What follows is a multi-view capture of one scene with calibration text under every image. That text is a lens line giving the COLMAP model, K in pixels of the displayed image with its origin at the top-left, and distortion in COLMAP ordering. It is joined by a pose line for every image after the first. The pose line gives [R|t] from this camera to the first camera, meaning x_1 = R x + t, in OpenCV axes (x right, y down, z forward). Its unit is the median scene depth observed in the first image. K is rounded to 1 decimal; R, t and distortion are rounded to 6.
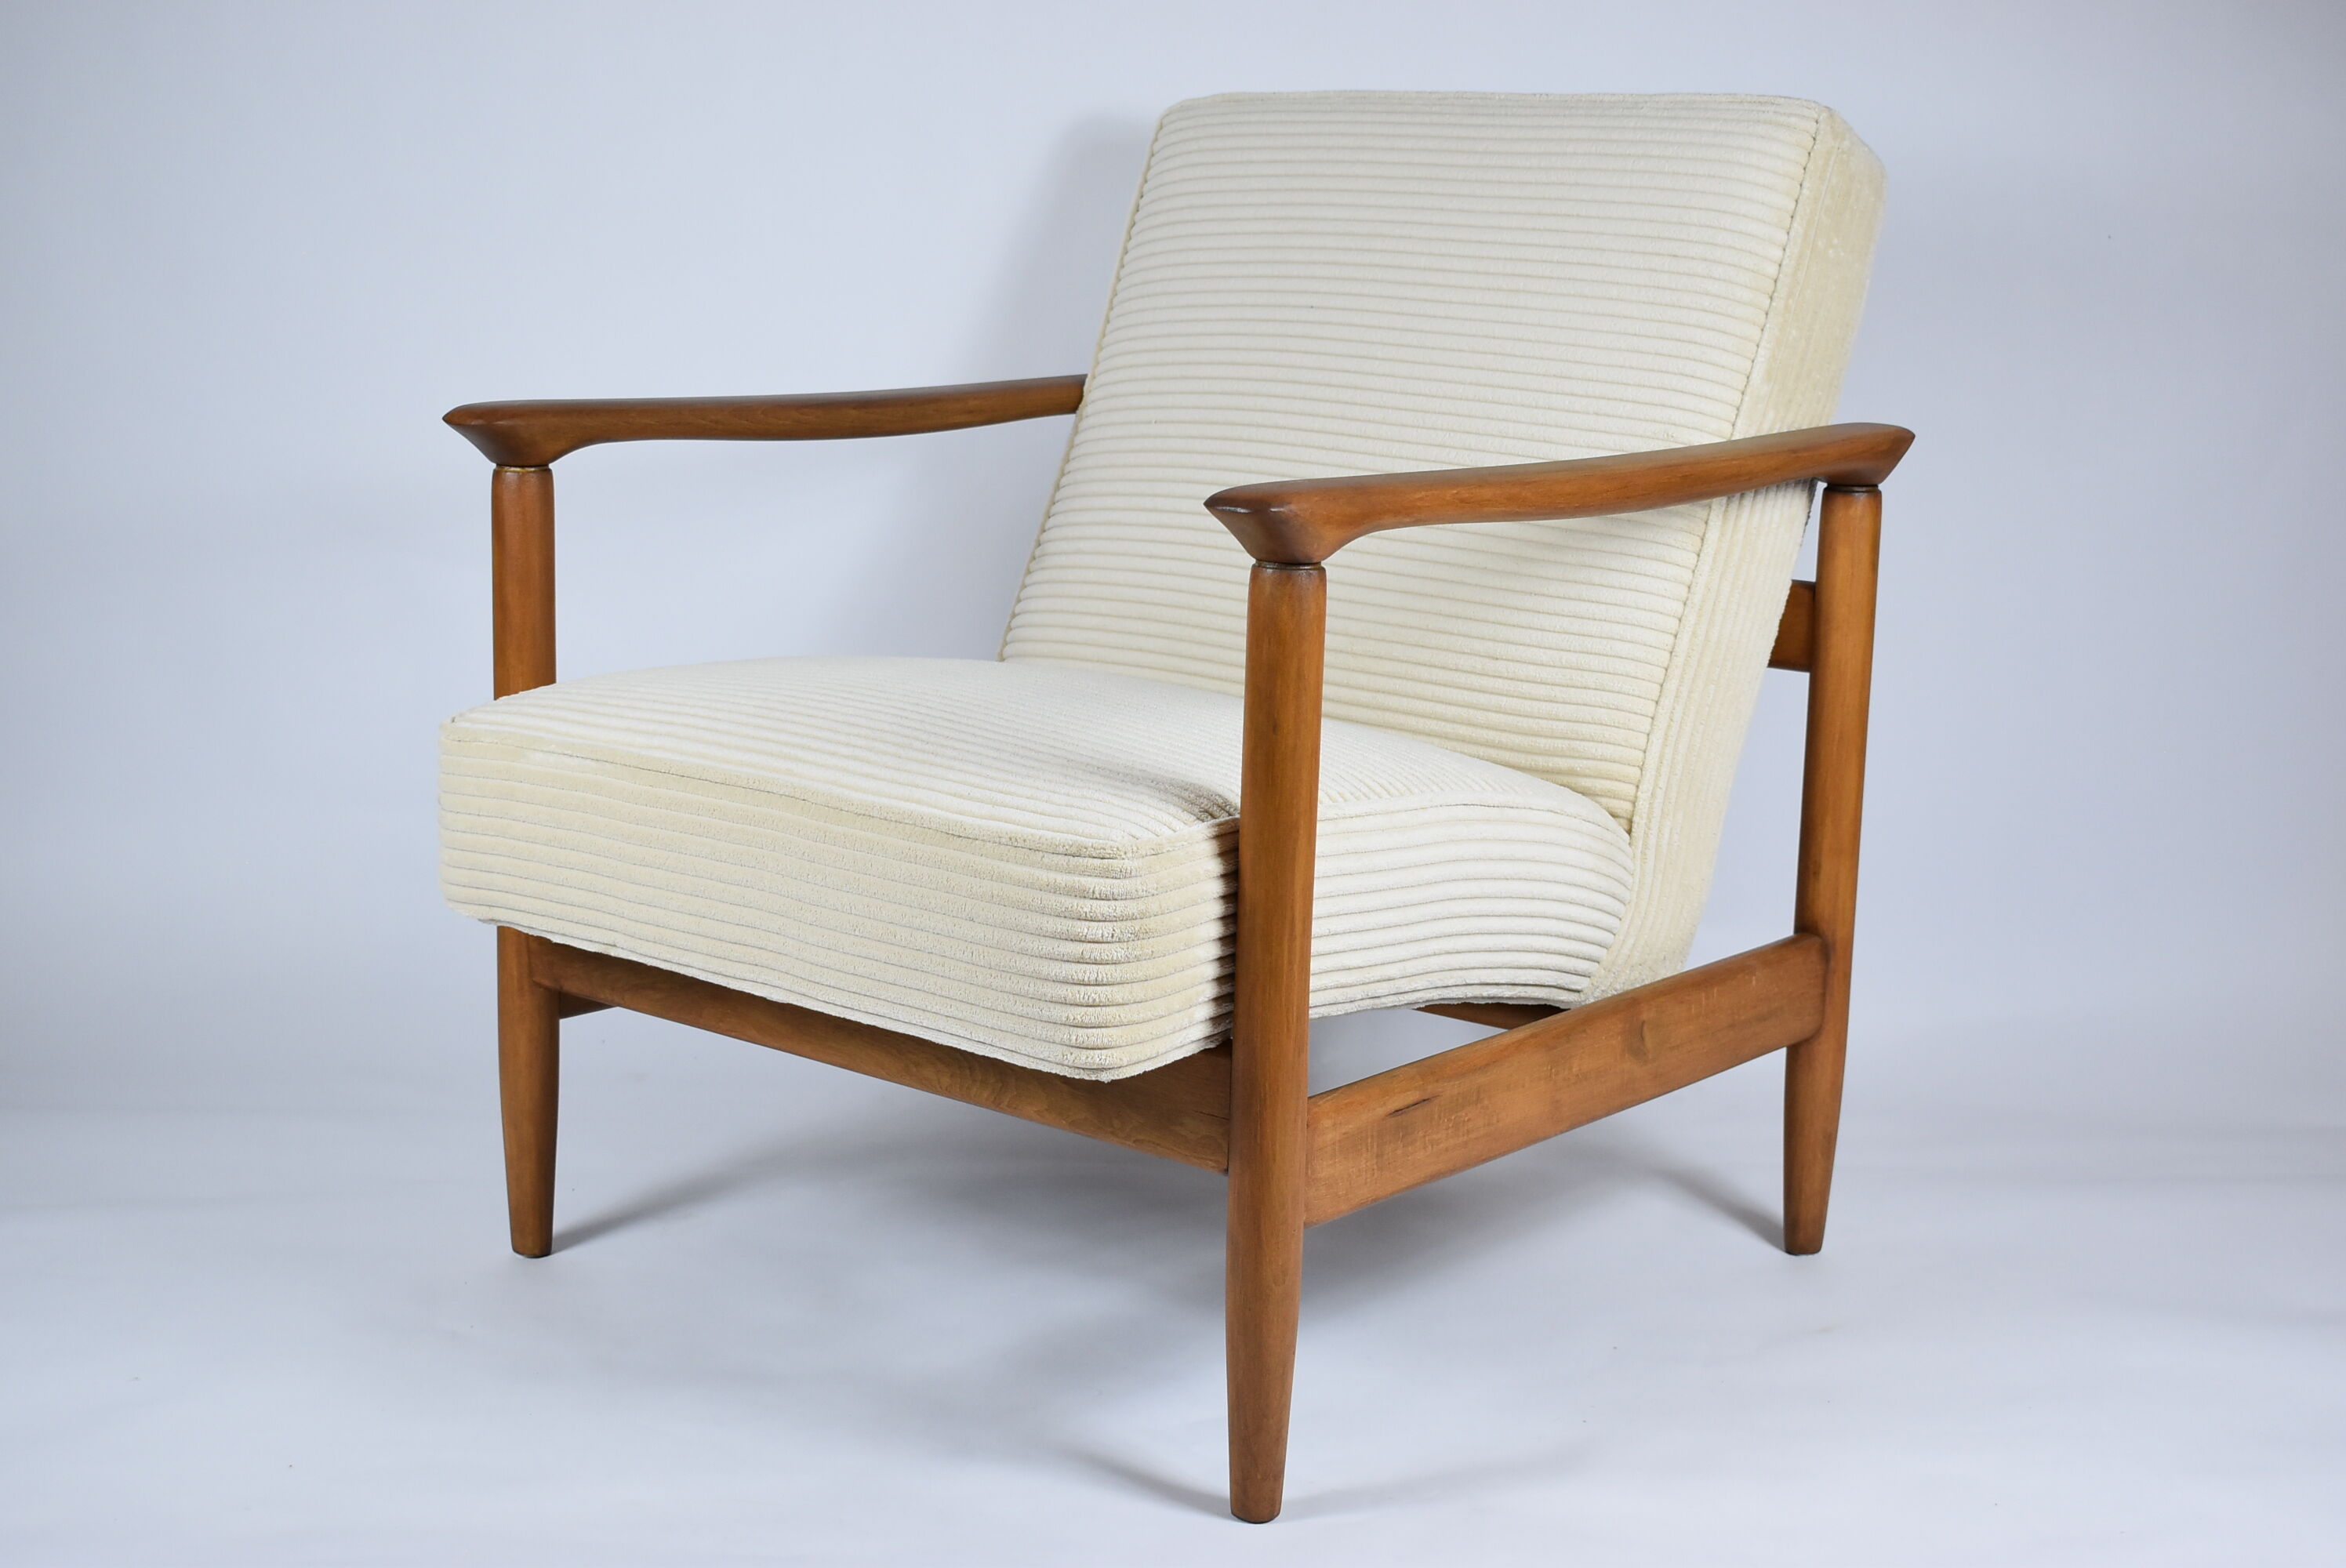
lens RADIAL K [[3106.8, 0, 1173.0], [0, 3106.8, 784.0], [0, 0, 1]] dist [-0.039540, -0.008363]
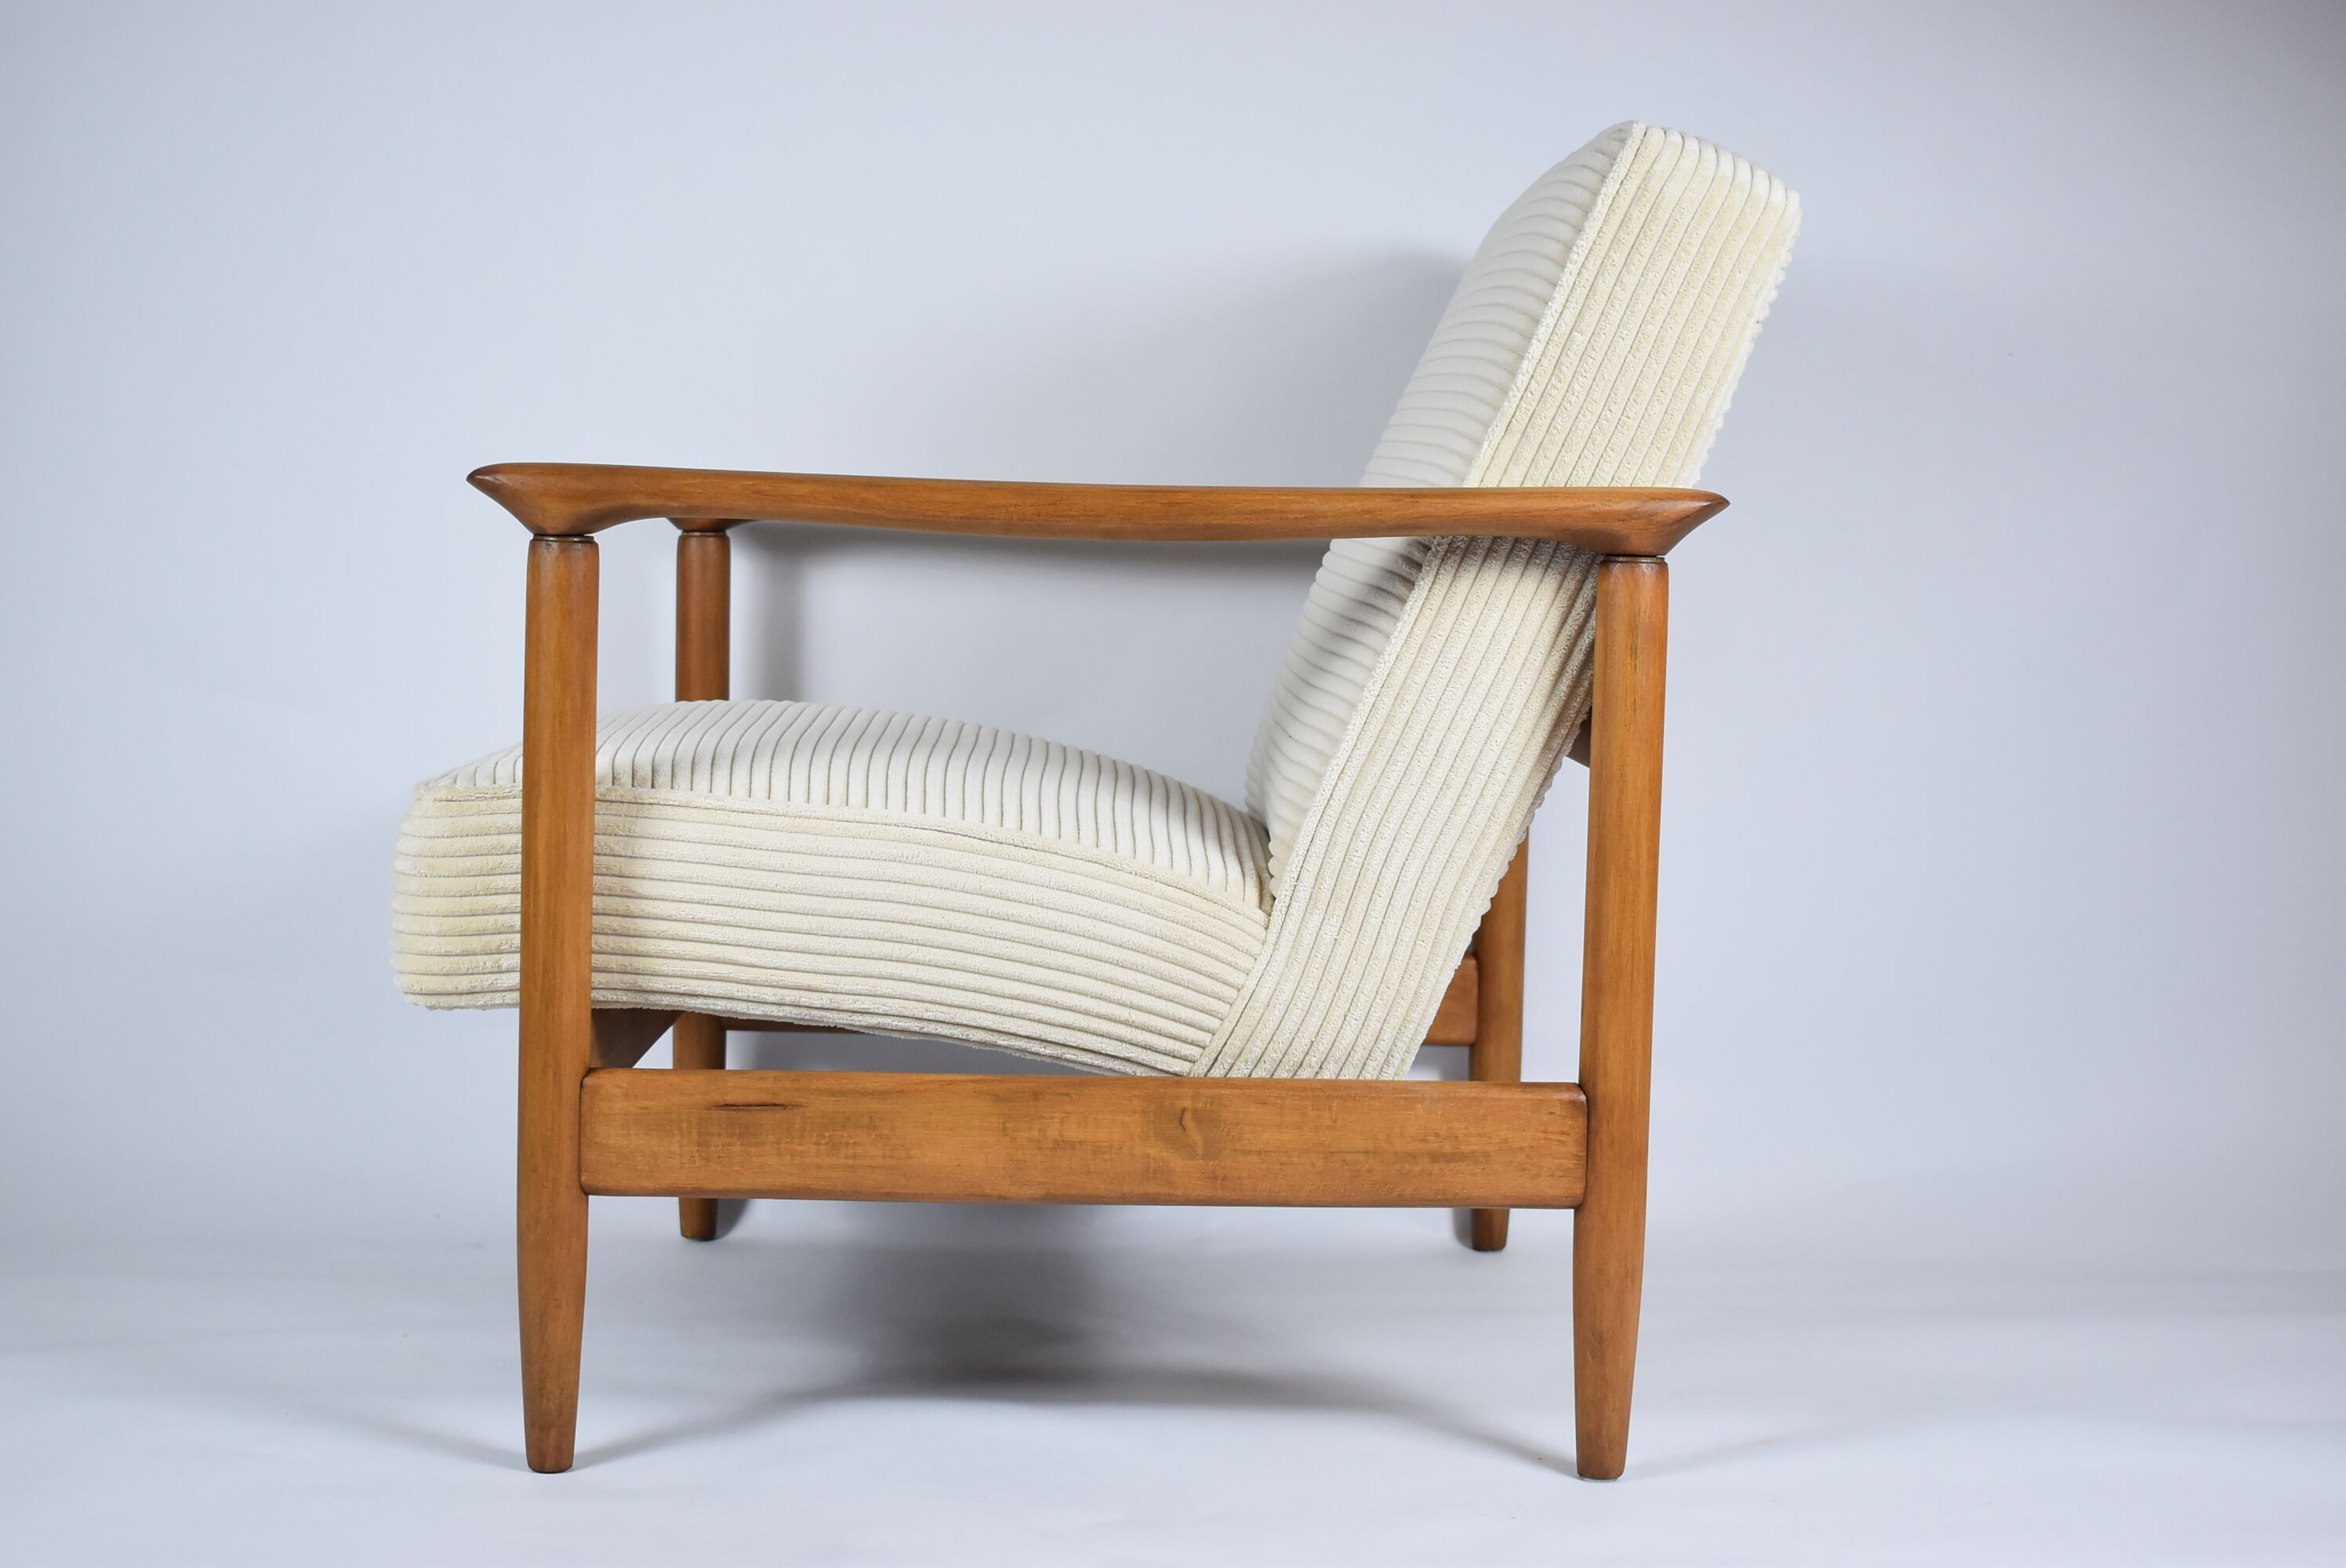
lens RADIAL K [[3106.8, 0, 1173.0], [0, 3106.8, 784.0], [0, 0, 1]] dist [-0.039540, -0.008363]
pose [[0.690928, 0.054191, -0.720889, 0.806619], [-0.145470, 0.987211, -0.065214, 0.042943], [0.708136, 0.149926, 0.689975, 0.357483]]
